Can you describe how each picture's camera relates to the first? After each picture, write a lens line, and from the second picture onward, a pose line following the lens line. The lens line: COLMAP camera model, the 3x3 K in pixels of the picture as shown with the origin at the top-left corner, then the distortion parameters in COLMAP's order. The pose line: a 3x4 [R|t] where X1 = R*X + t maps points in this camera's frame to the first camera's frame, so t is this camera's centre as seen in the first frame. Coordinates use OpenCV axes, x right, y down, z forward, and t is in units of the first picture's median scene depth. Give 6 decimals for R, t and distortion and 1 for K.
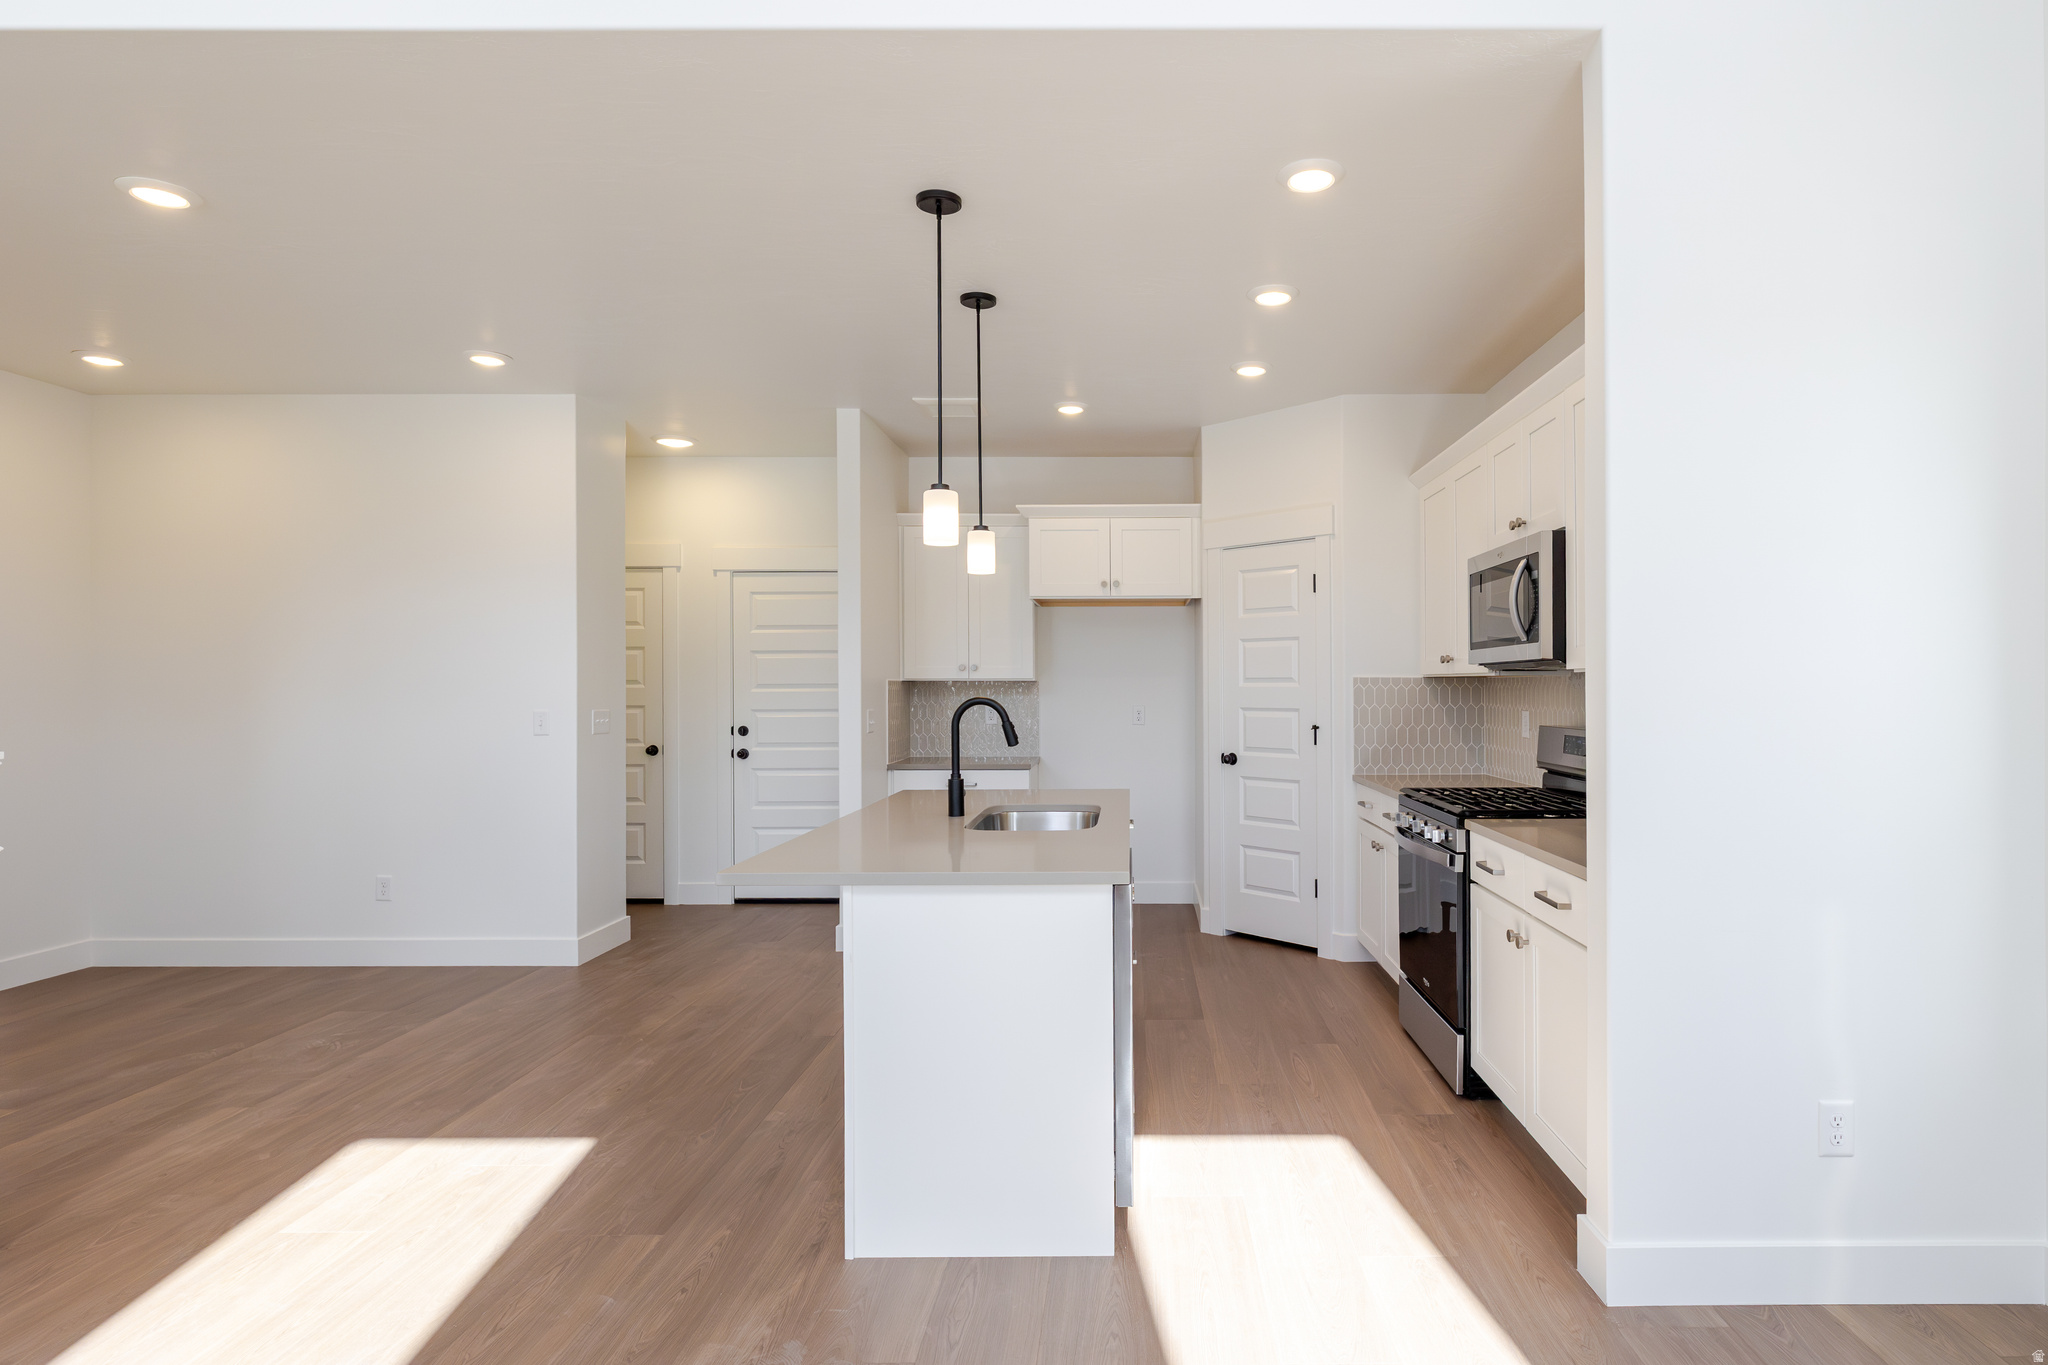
lens RADIAL K [[1078.8, 0, 1140.7], [0, 1078.8, 678.4], [0, 0, 1]] dist [-0.001352, 0.000193]
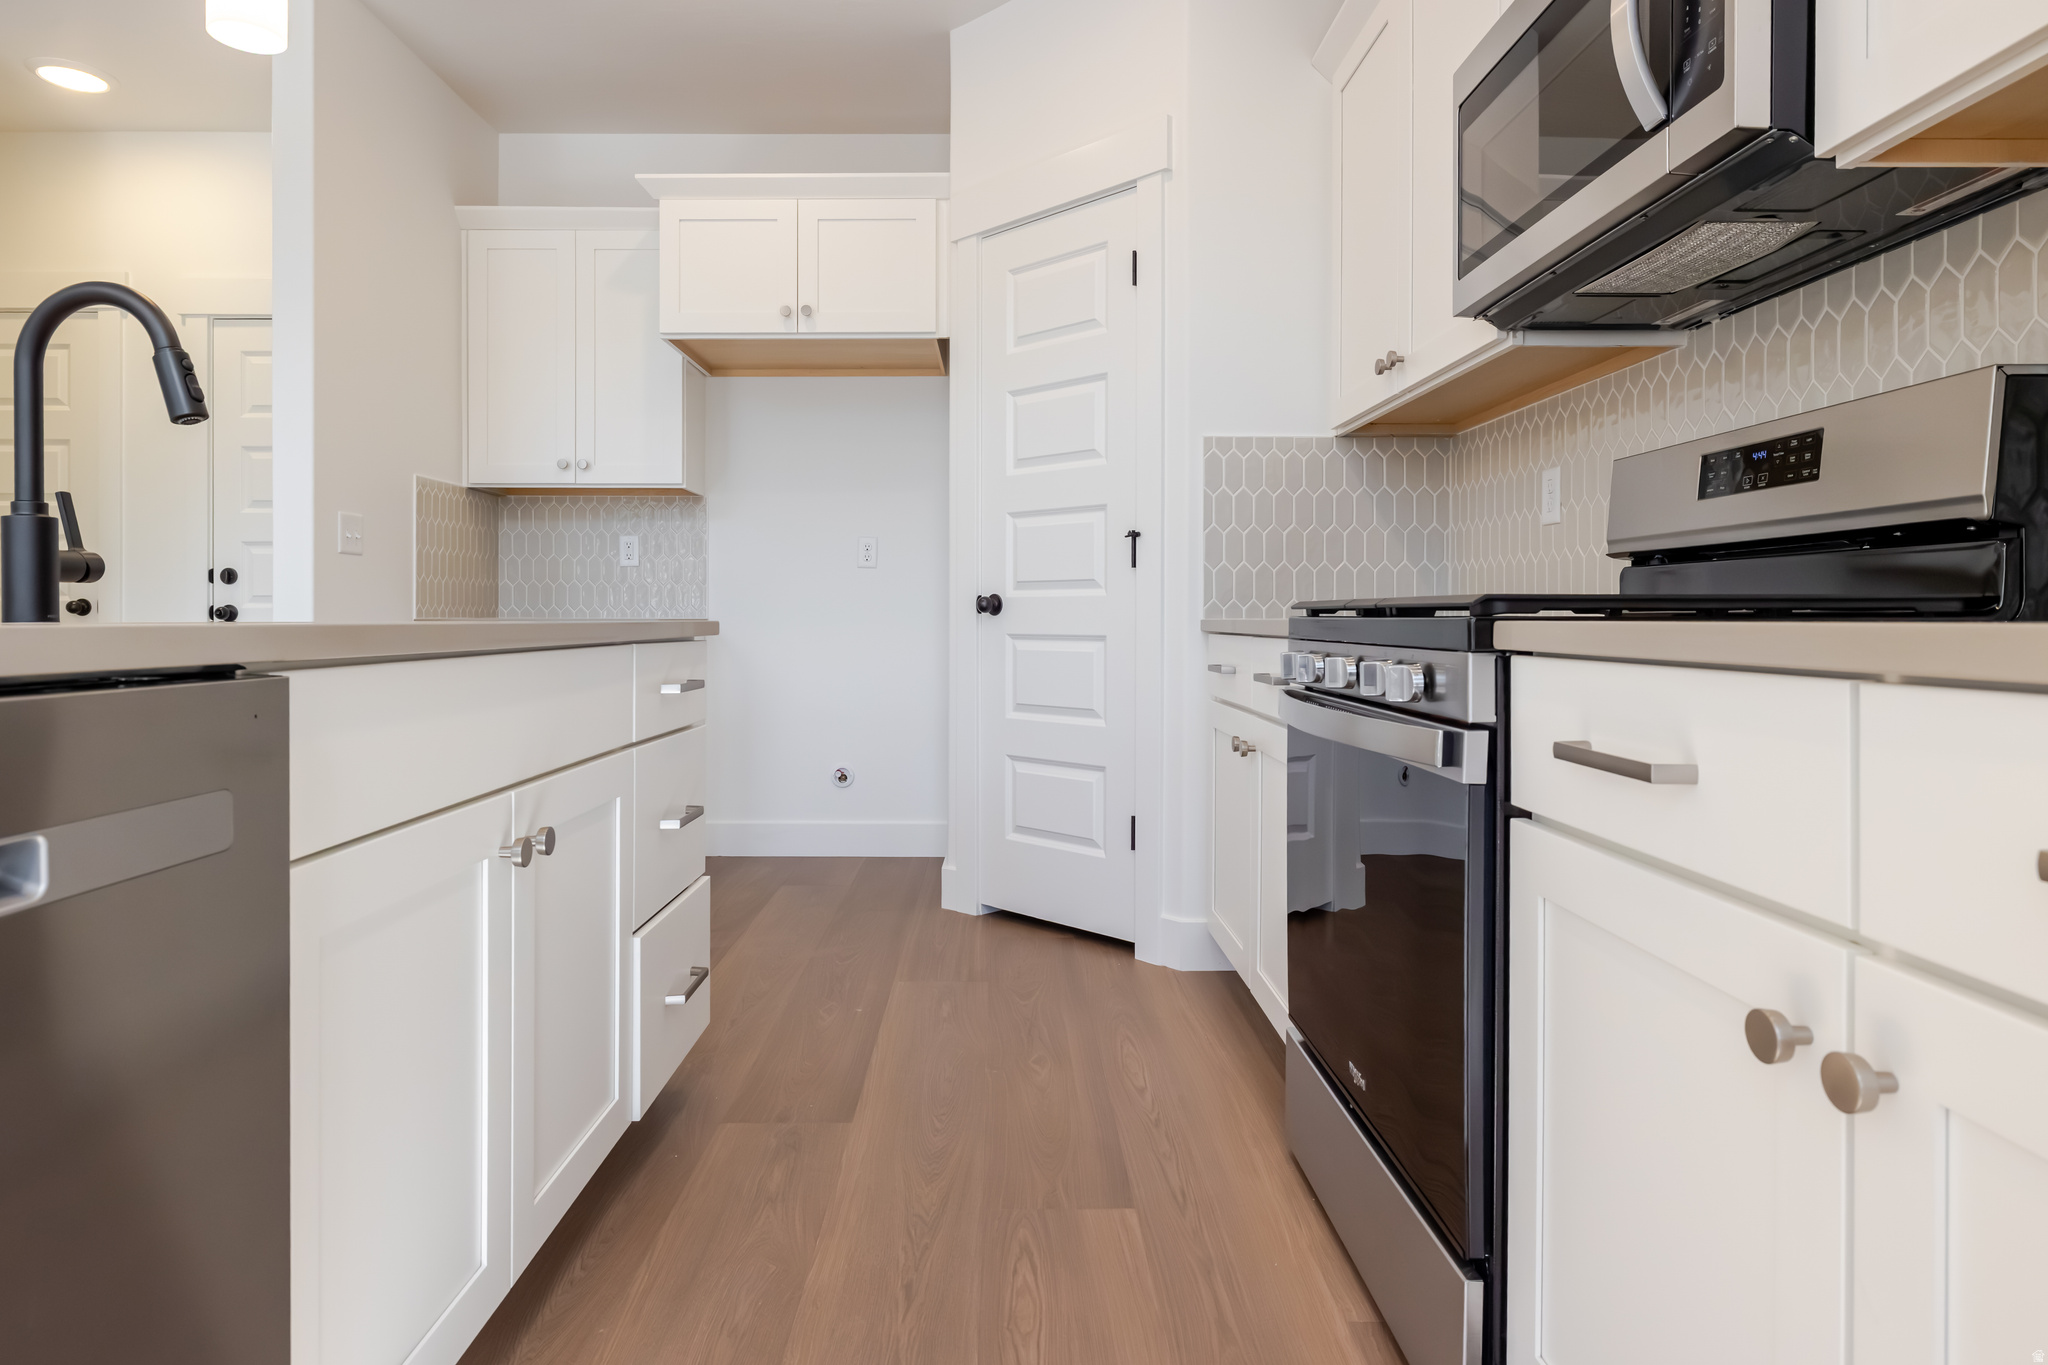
lens RADIAL K [[1156.6, 0, 1008.0], [0, 1156.6, 632.0], [0, 0, 1]] dist [-0.003756, -0.000630]
pose [[0.999994, 0.003058, -0.001375, 0.125866], [-0.003028, 0.999775, 0.020988, 0.103294], [0.001438, -0.020984, 0.999779, 0.530555]]
